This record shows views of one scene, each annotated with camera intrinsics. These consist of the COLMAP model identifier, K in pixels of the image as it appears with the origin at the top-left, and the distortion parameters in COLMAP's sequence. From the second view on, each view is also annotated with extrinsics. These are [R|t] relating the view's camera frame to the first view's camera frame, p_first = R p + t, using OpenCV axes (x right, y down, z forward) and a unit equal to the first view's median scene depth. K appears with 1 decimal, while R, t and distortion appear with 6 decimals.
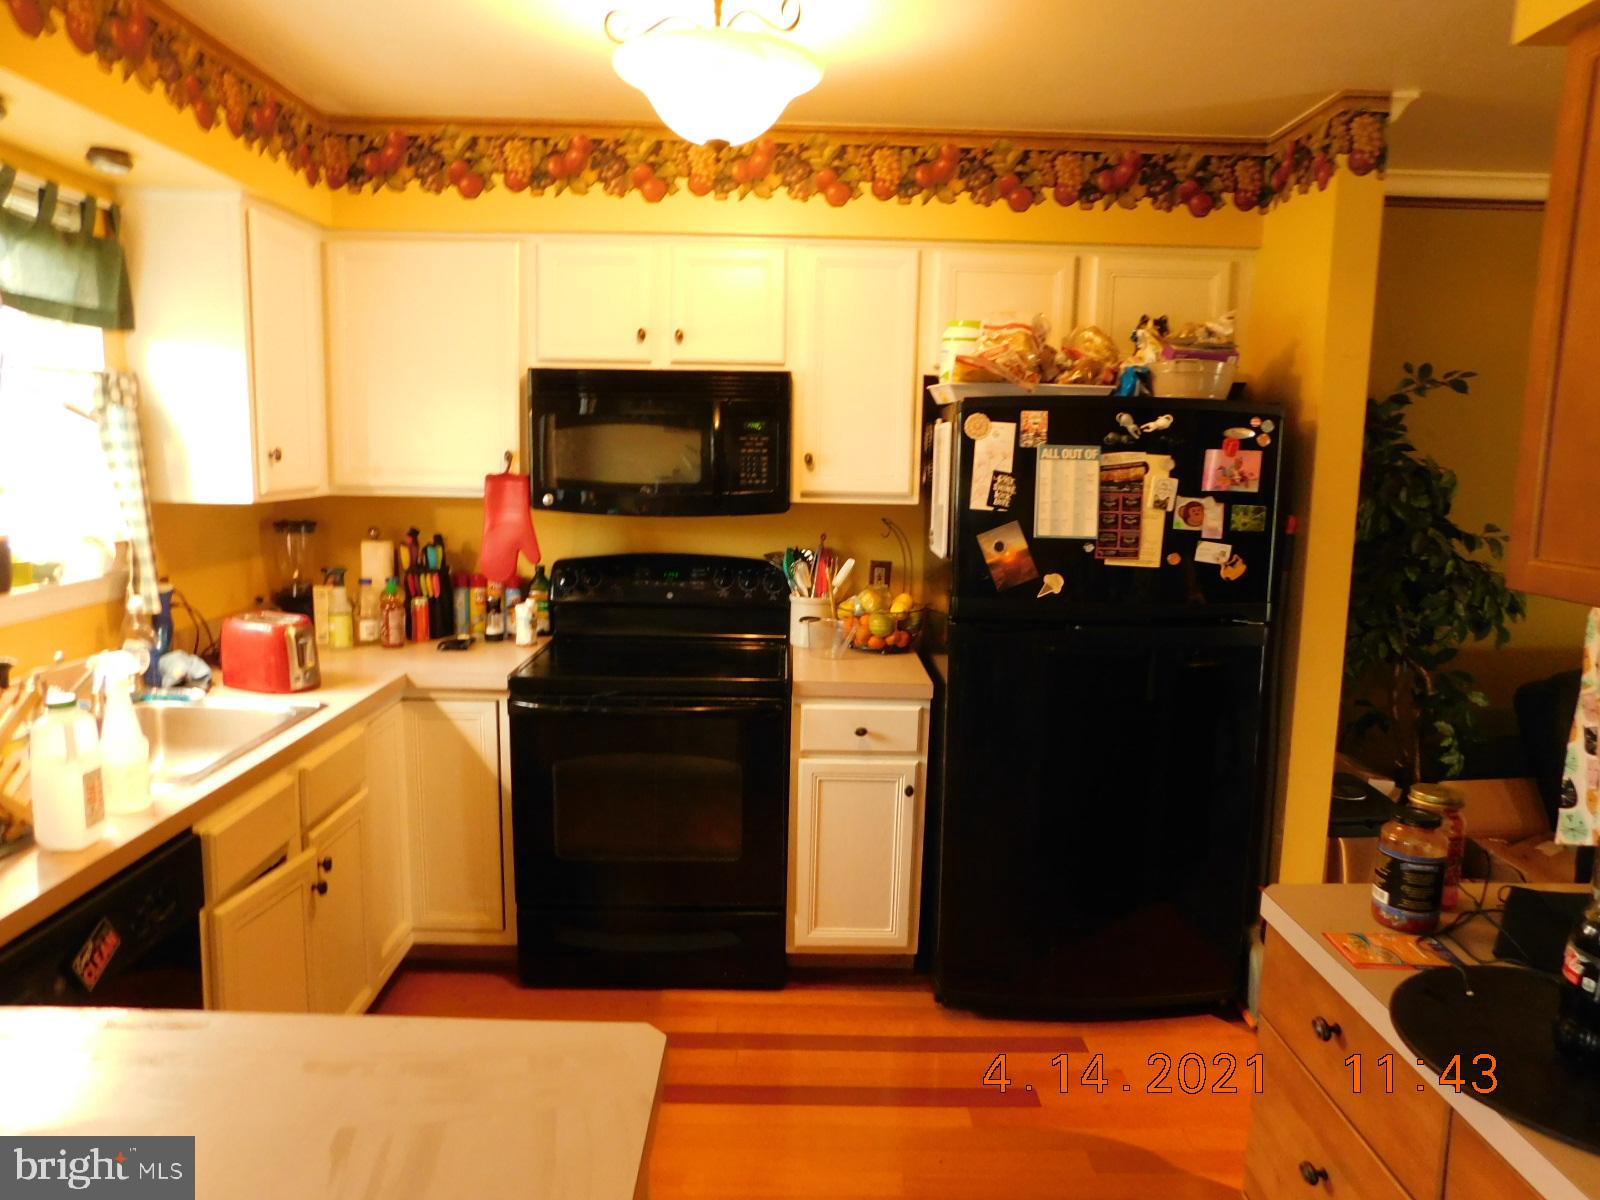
lens RADIAL K [[1068.8, 0, 803.9], [0, 1068.8, 593.4], [0, 0, 1]] dist [-0.059056, 0.052535]
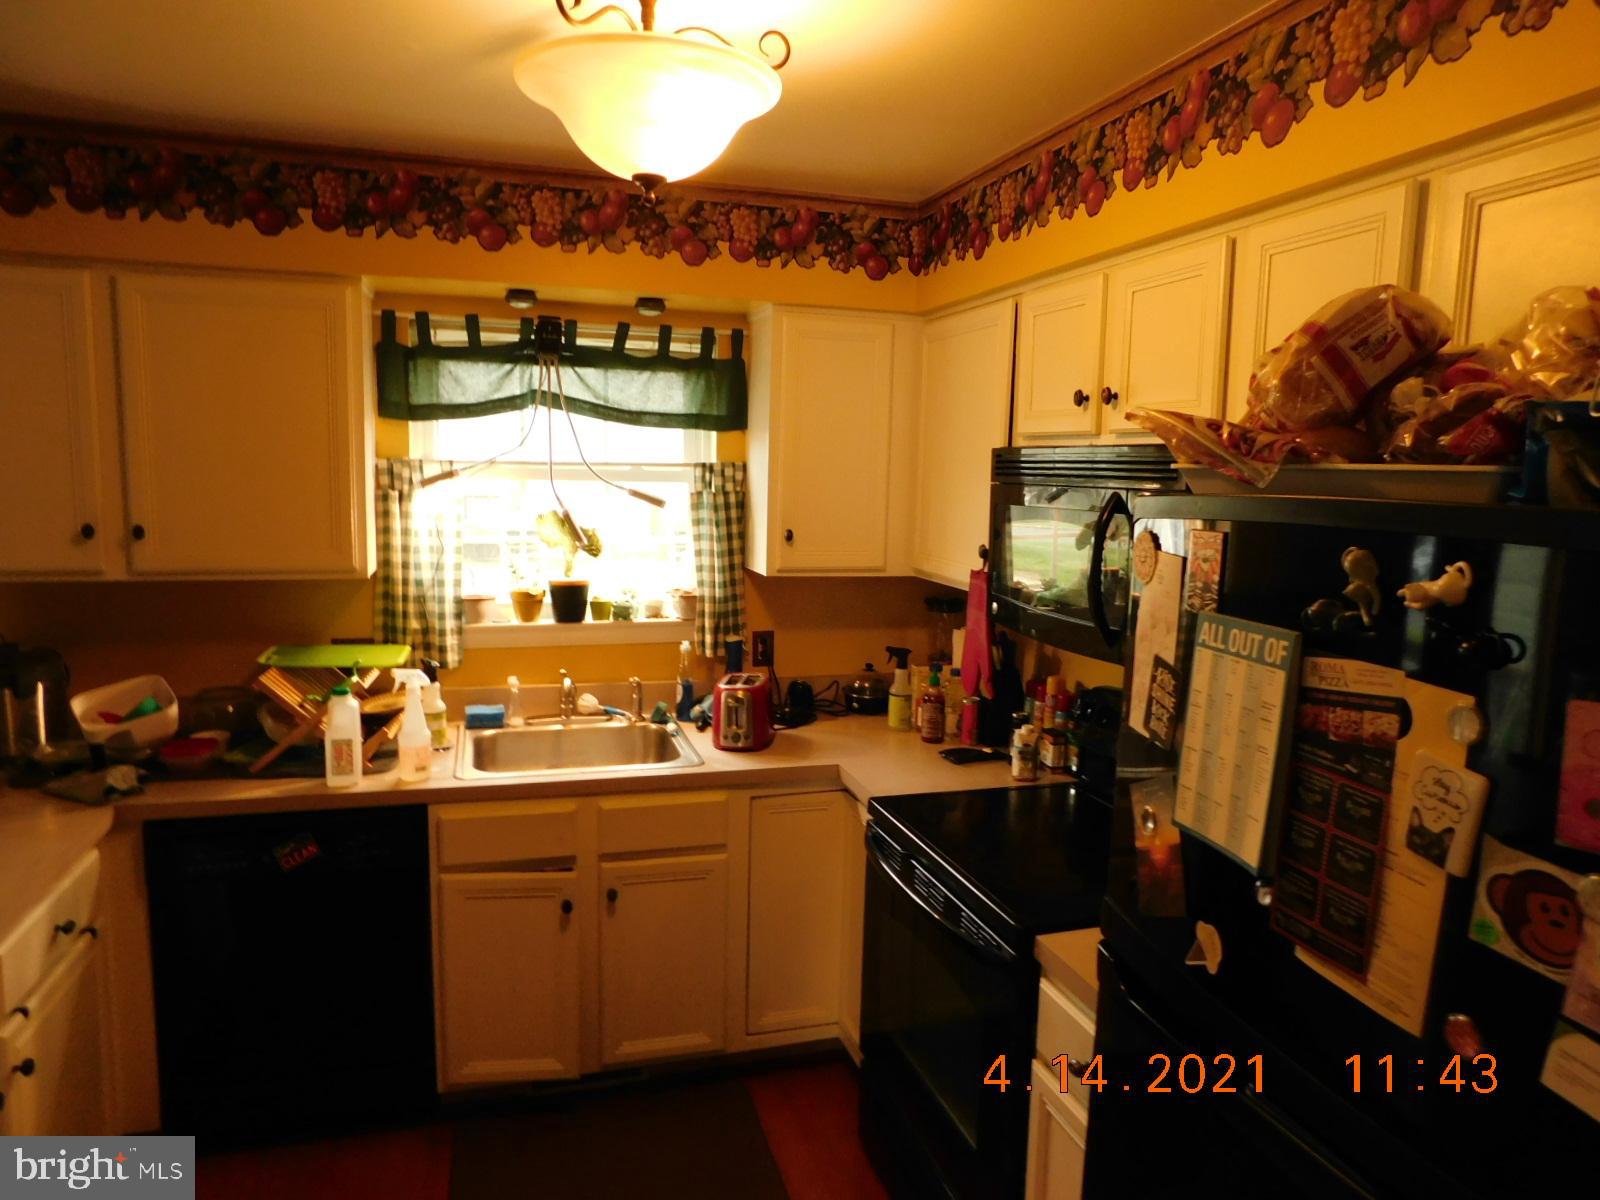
lens RADIAL K [[1068.8, 0, 803.9], [0, 1068.8, 593.4], [0, 0, 1]] dist [-0.059056, 0.052535]
pose [[0.264291, 0.103930, -0.958827, 0.577742], [-0.159620, 0.985180, 0.062789, -0.146617], [0.951142, 0.136454, 0.276963, 0.729157]]
